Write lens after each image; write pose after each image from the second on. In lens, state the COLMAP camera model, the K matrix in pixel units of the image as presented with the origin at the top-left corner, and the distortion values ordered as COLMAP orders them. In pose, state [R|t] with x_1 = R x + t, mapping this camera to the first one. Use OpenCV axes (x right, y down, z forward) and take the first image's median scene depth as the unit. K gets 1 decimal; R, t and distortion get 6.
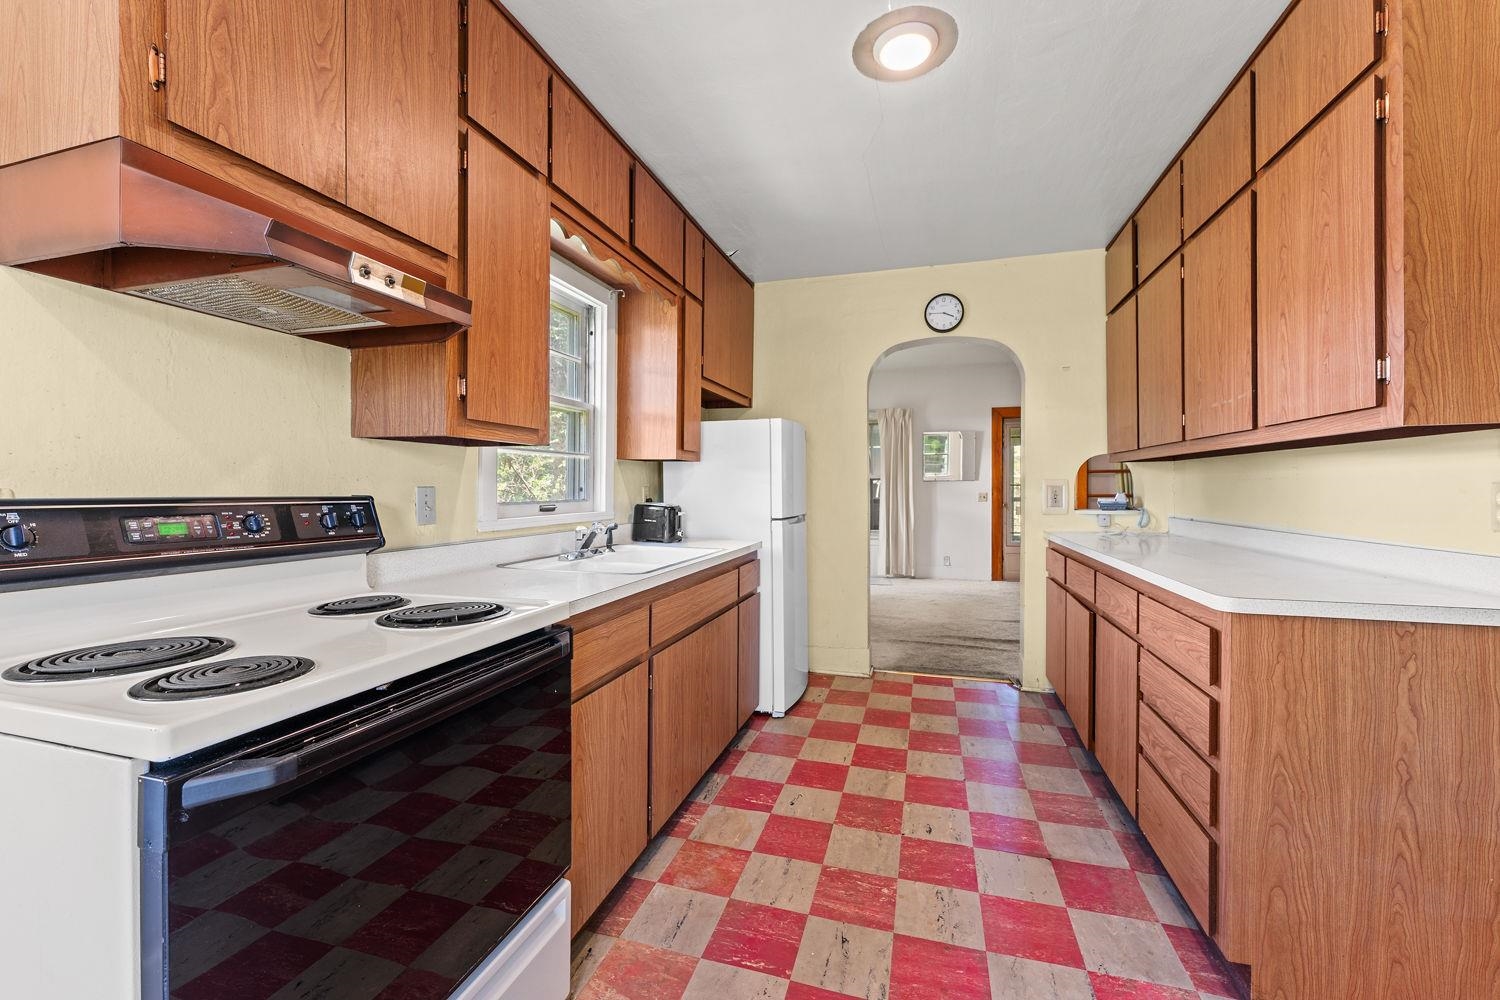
lens RADIAL K [[601.6, 0, 749.8], [0, 601.6, 496.6], [0, 0, 1]] dist [-0.000976, -0.000327]
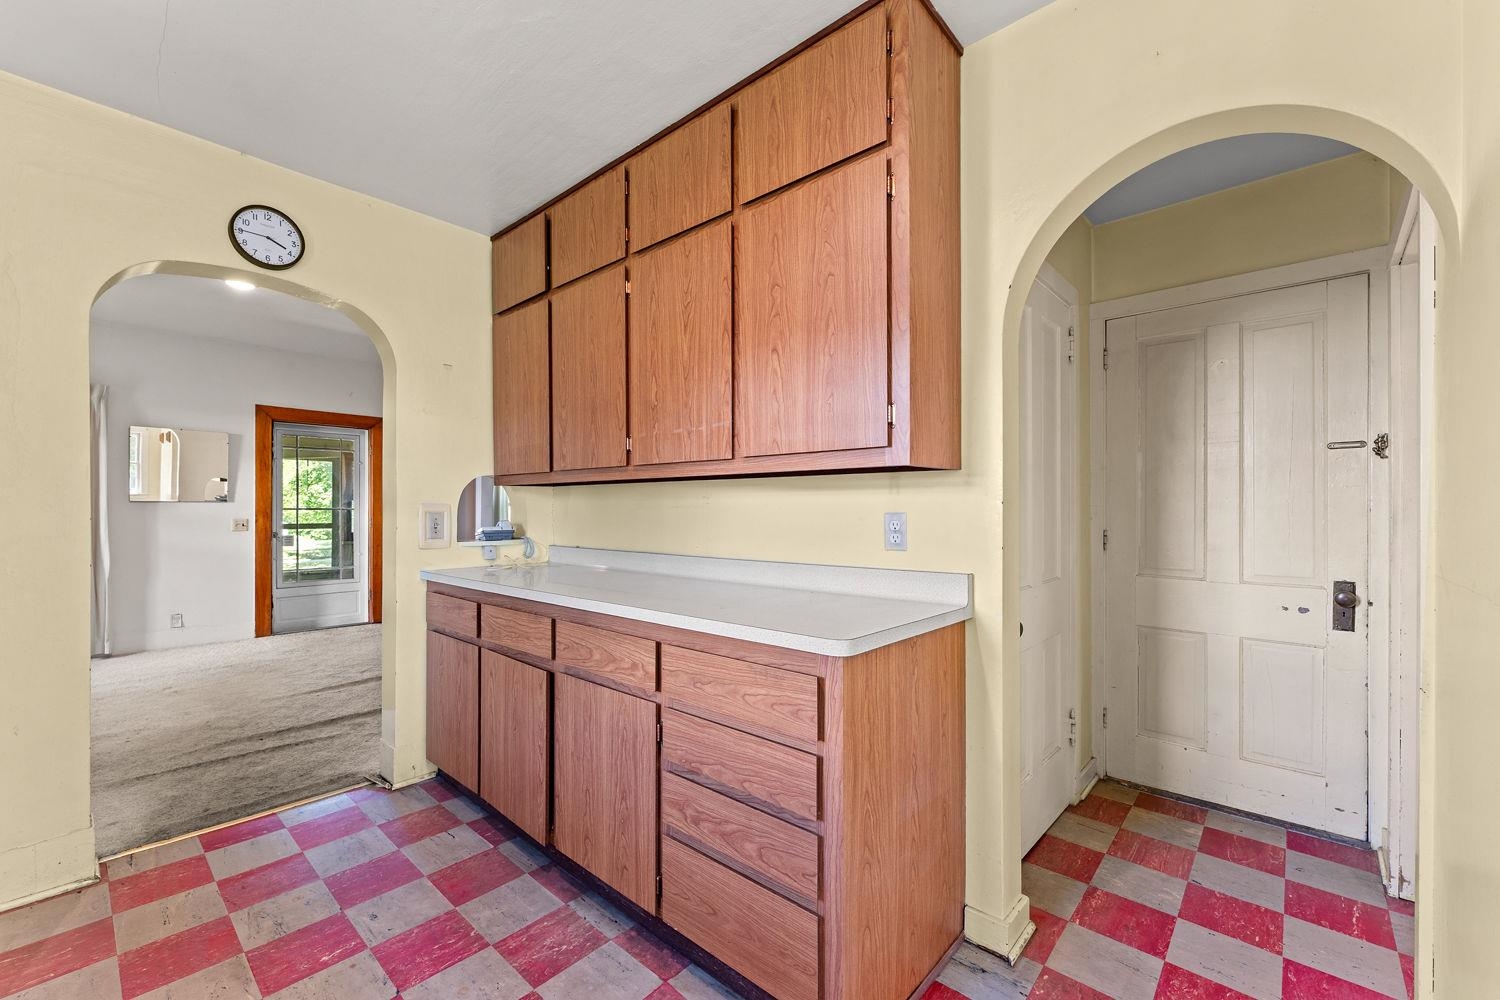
lens RADIAL K [[609.5, 0, 748.0], [0, 609.5, 508.5], [0, 0, 1]] dist [-0.000348, -0.000289]
pose [[0.426805, 0.004896, 0.904330, -0.046589], [0.011662, 0.999872, -0.010917, -0.010743], [-0.904268, 0.015206, 0.426694, 0.337398]]
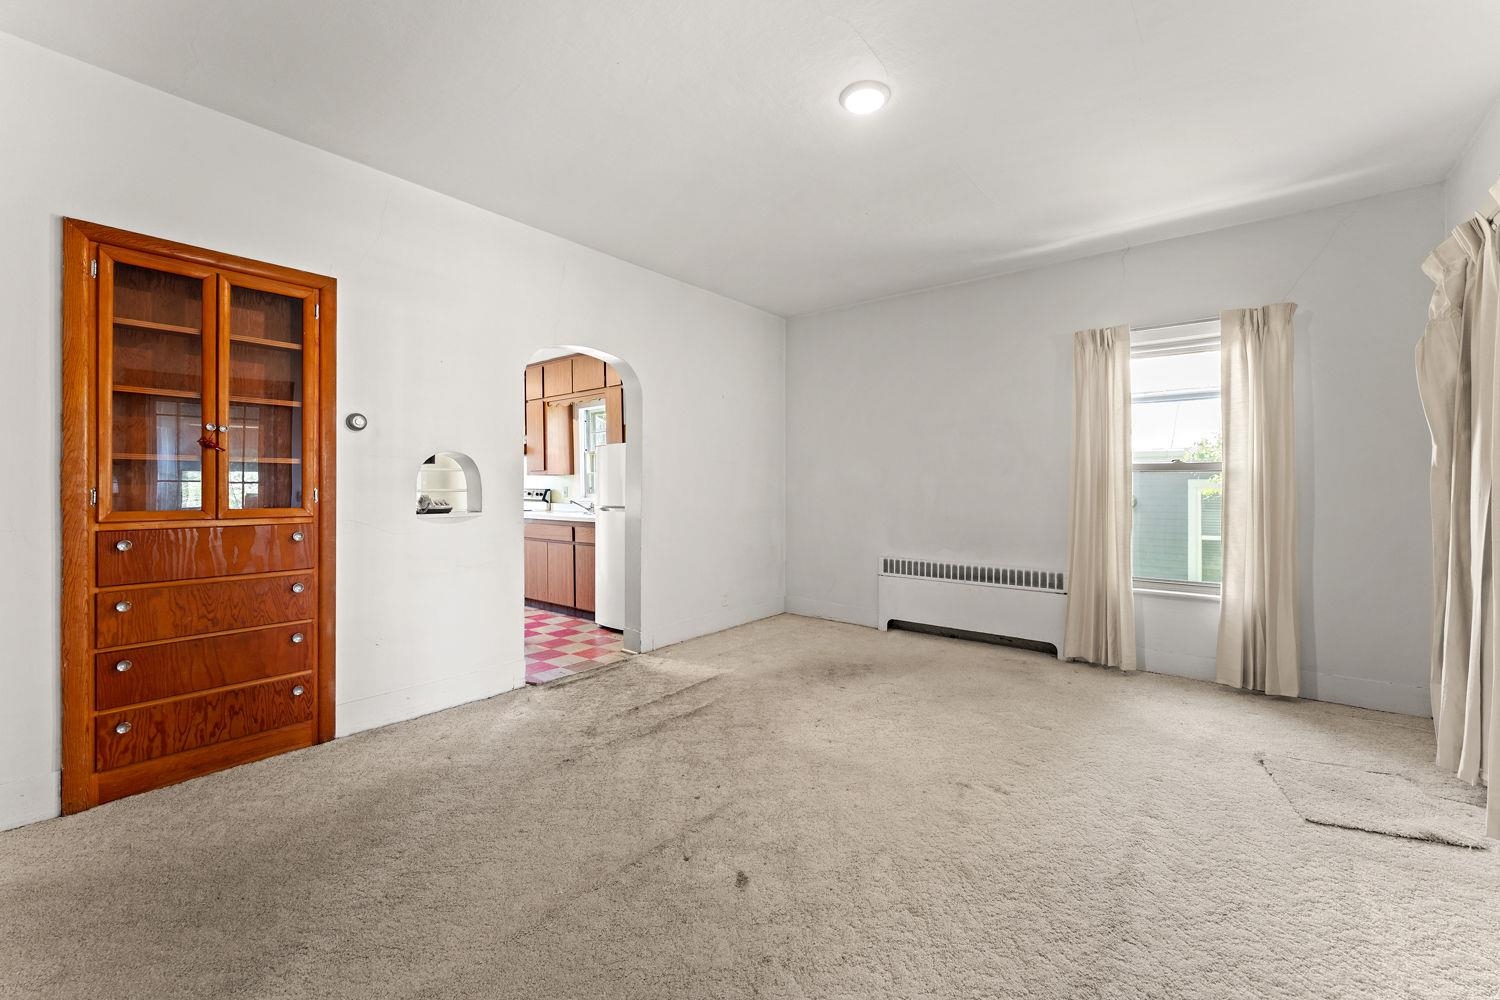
lens RADIAL K [[601.6, 0, 749.8], [0, 601.6, 496.6], [0, 0, 1]] dist [-0.000976, -0.000327]
pose [[-0.385272, 0.015371, -0.922675, 1.490547], [-0.012624, 0.999680, 0.021925, -0.031771], [0.922717, 0.020095, -0.384954, 2.120527]]
